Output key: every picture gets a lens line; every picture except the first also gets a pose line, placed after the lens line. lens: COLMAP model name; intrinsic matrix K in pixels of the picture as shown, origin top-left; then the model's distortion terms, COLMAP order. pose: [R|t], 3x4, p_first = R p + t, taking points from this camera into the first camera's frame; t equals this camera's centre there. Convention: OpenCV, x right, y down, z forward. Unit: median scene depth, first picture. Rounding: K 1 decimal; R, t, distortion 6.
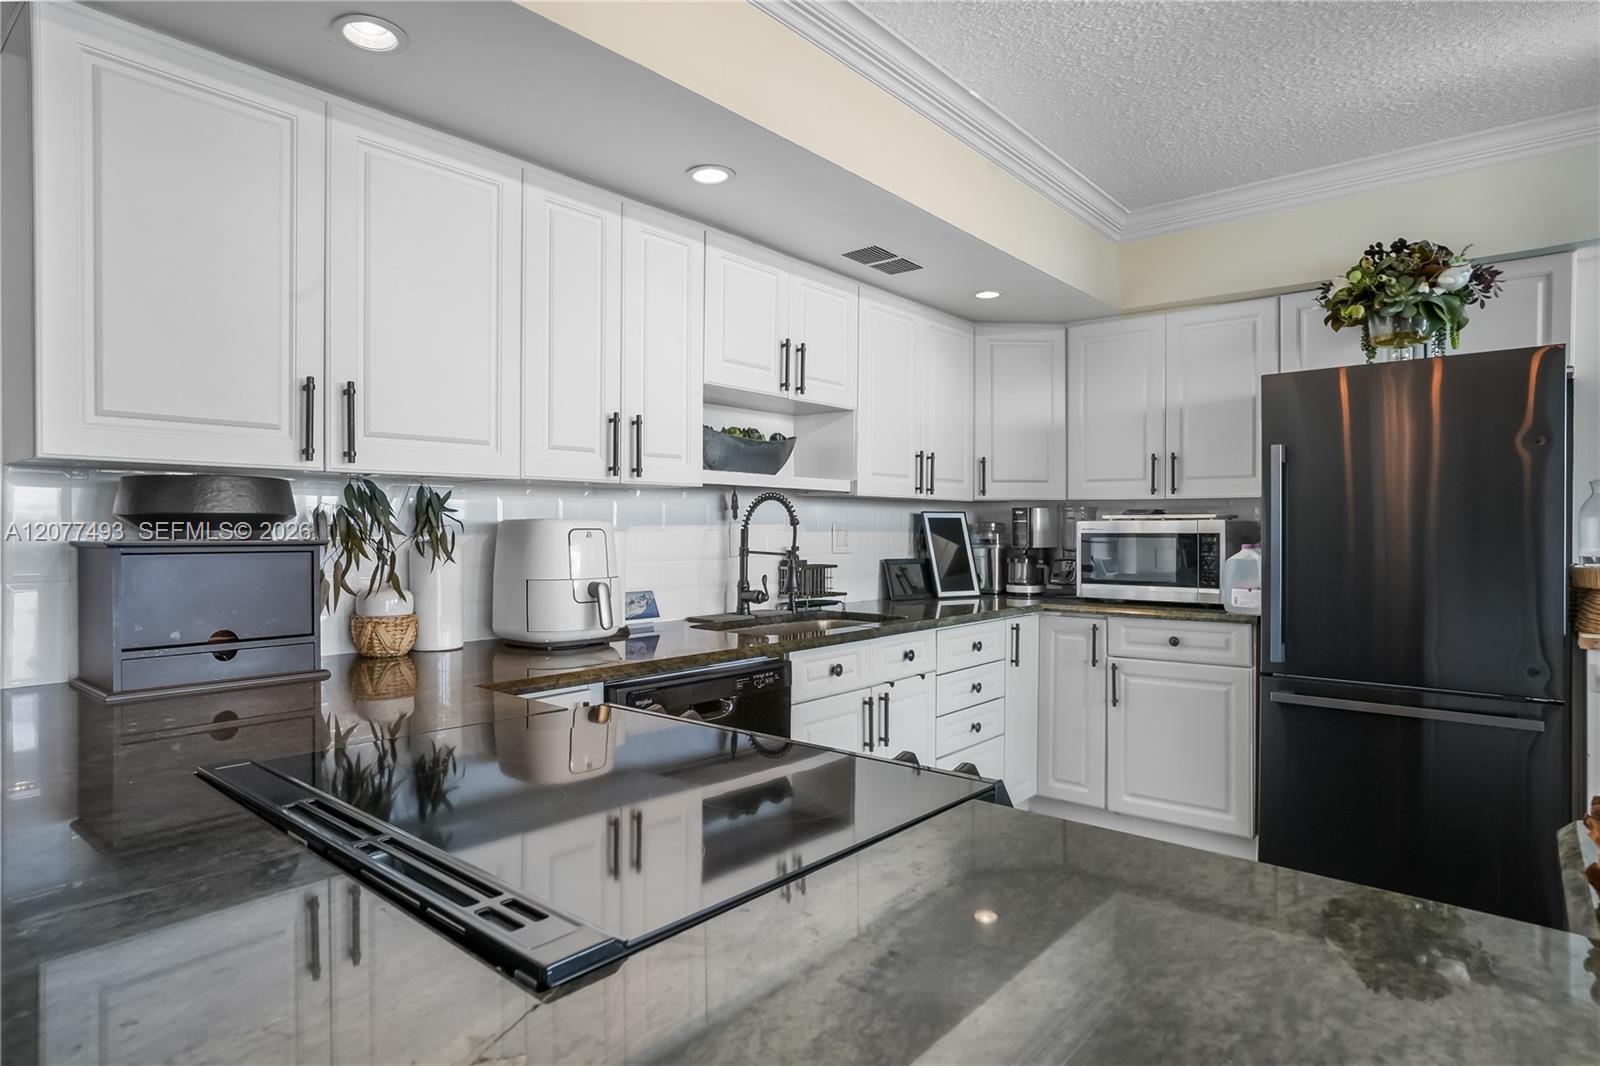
lens RADIAL K [[882.6, 0, 795.0], [0, 882.6, 538.0], [0, 0, 1]] dist [-0.028482, 0.000683]
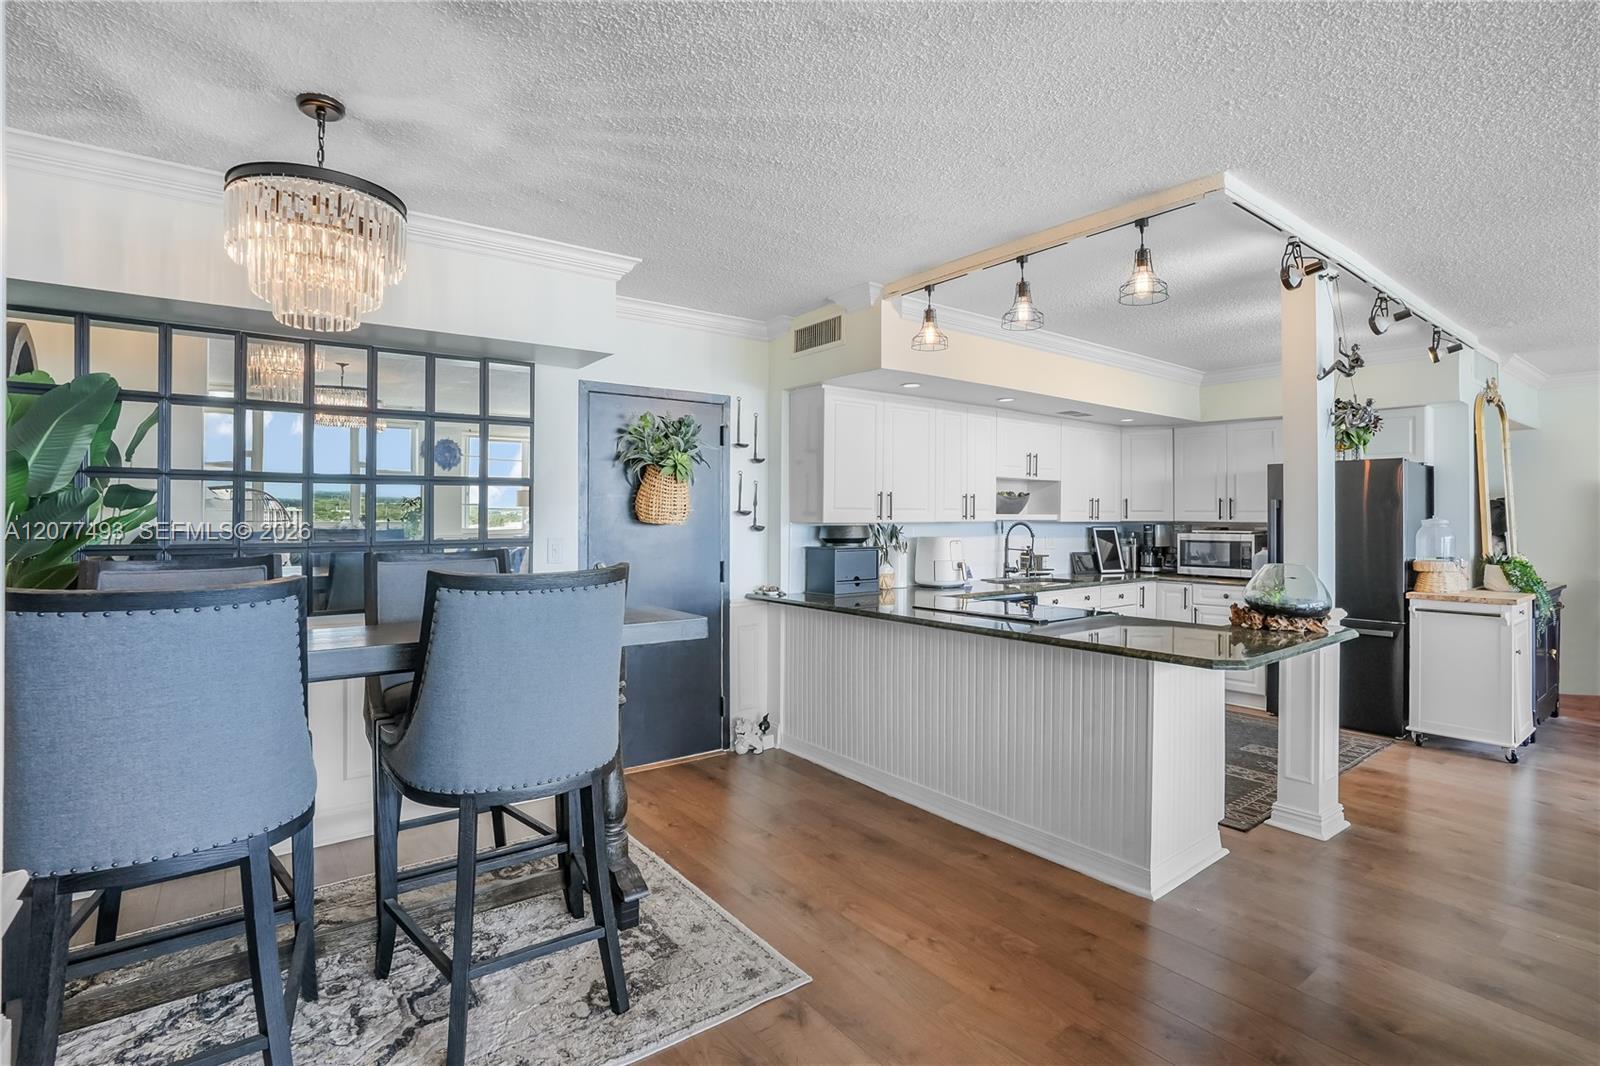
lens RADIAL K [[763.2, 0, 798.9], [0, 763.2, 515.5], [0, 0, 1]] dist [-0.070616, 0.030607]
pose [[0.976346, 0.001972, -0.216204, -0.152446], [-0.004962, 0.999899, -0.013285, -0.038751], [0.216156, 0.014044, 0.976258, -0.908271]]
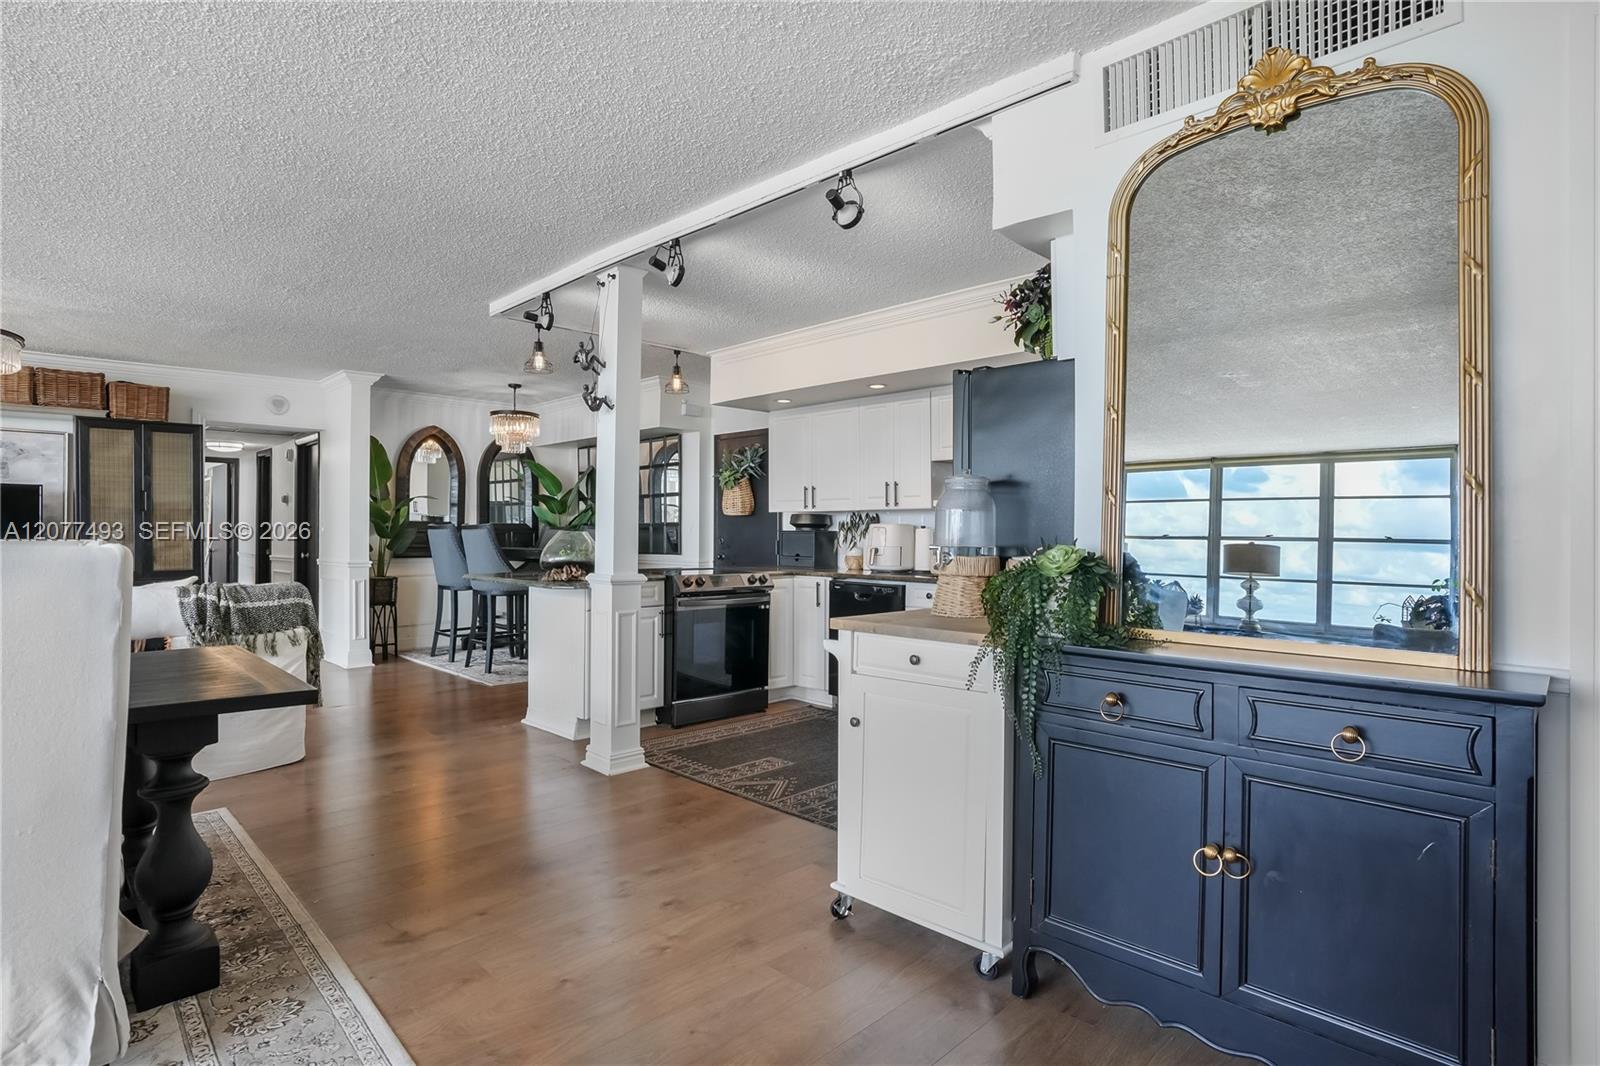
lens RADIAL K [[817.3, 0, 799.9], [0, 817.3, 528.3], [0, 0, 1]] dist [-0.063846, 0.032283]
pose [[-0.075643, -0.004397, -0.997125, 1.650747], [-0.016535, 0.999858, -0.003155, 0.002611], [0.996998, 0.016249, -0.075705, 0.709306]]
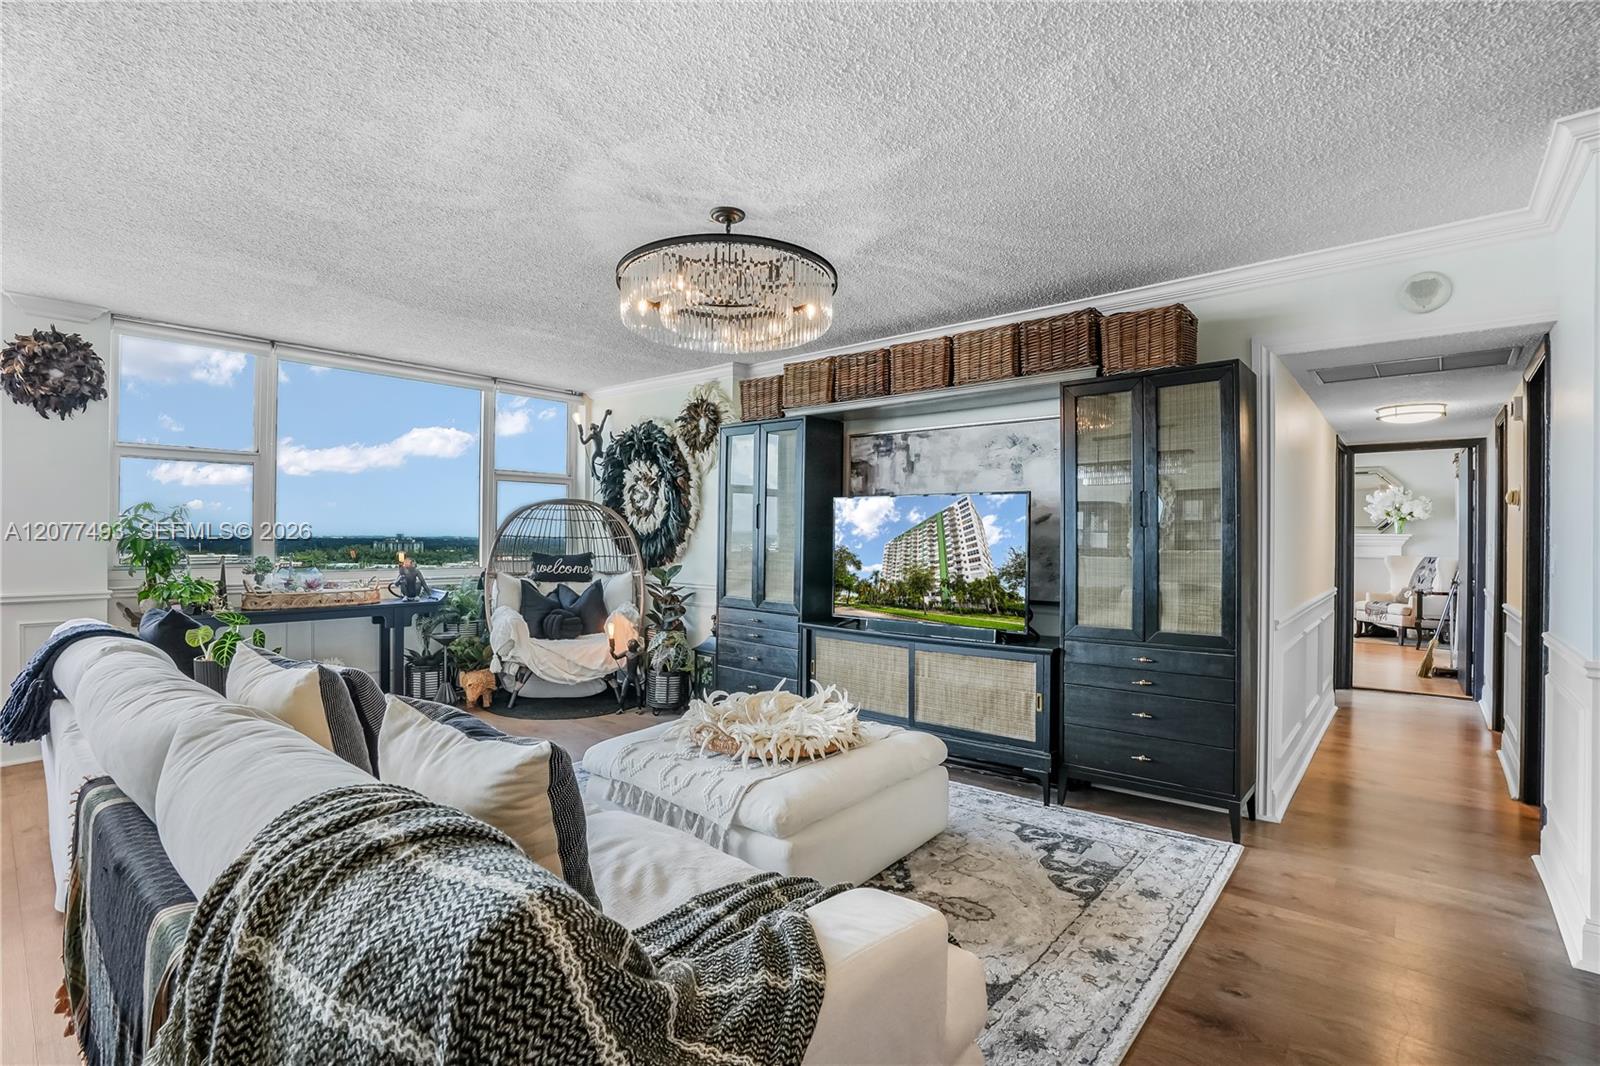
lens RADIAL K [[749.9, 0, 801.5], [0, 749.9, 533.6], [0, 0, 1]] dist [-0.069224, 0.026823]
pose [[-0.999967, -0.008107, -0.000470, 0.277626], [-0.008111, 0.999916, 0.010132, -0.016913], [0.000388, 0.010136, -0.999949, -0.017709]]
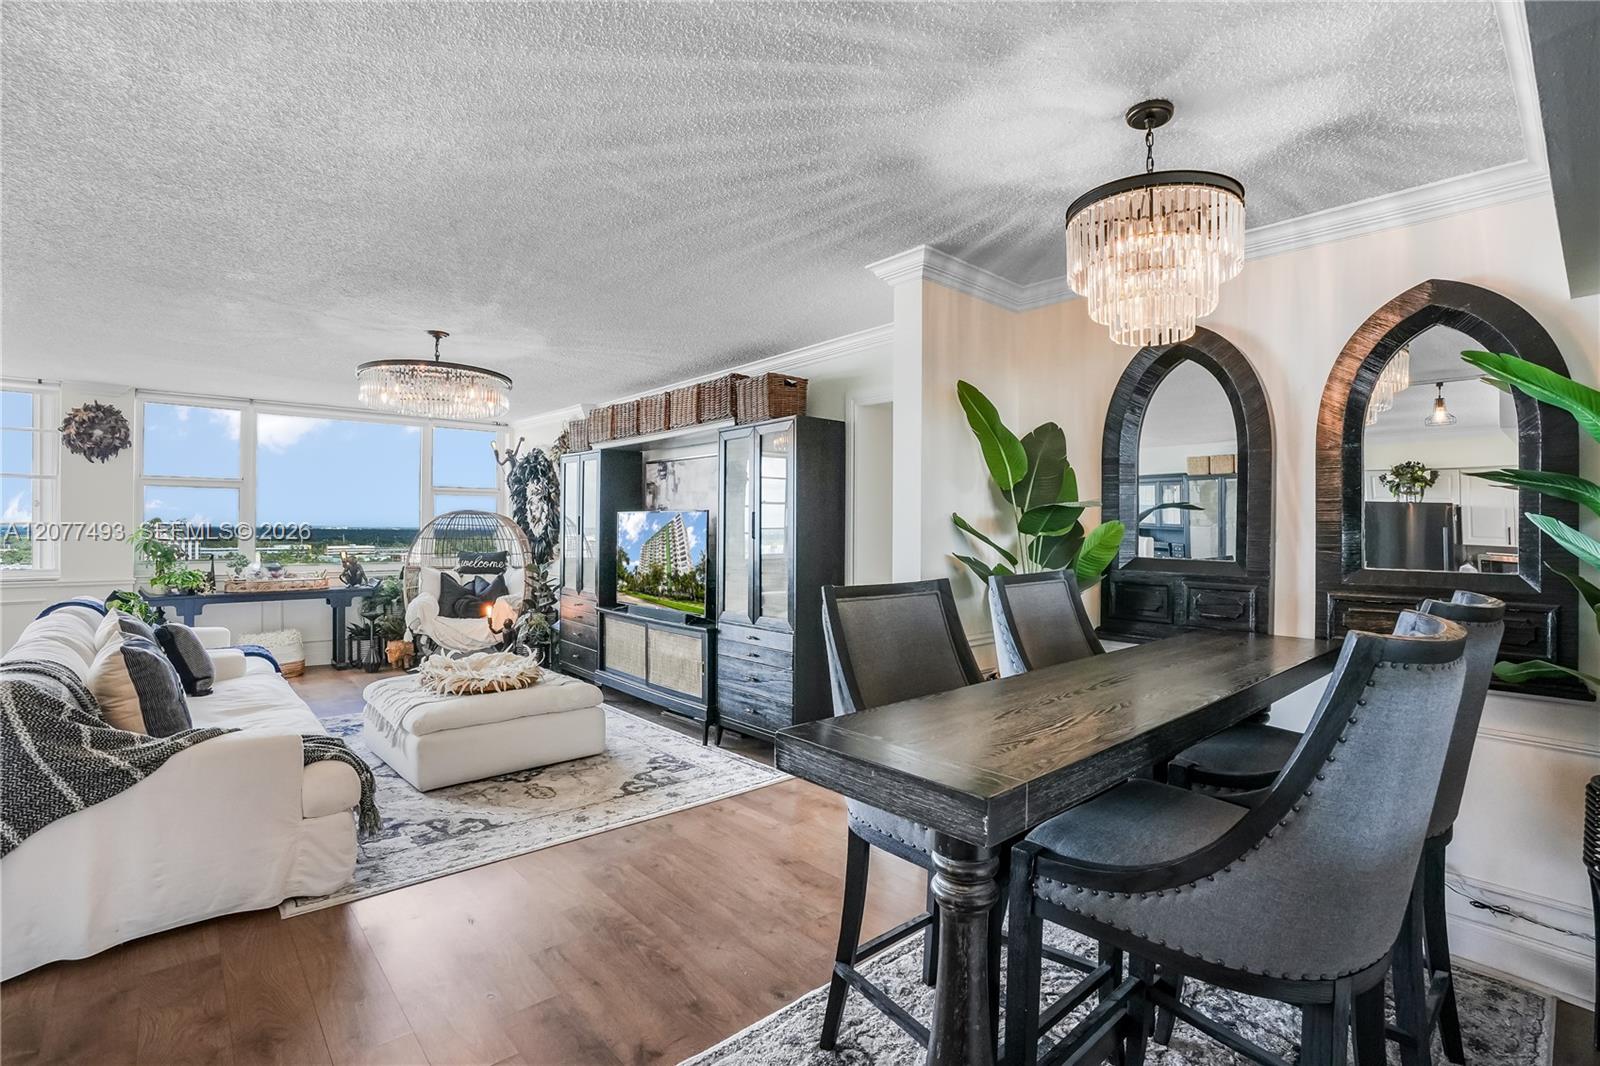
lens RADIAL K [[744.6, 0, 801.1], [0, 744.6, 526.8], [0, 0, 1]] dist [-0.070372, 0.027029]
pose [[-0.991065, -0.006625, 0.133218, -0.511816], [-0.004972, 0.999906, 0.012739, -0.061970], [-0.133290, 0.011963, -0.991005, 0.337478]]
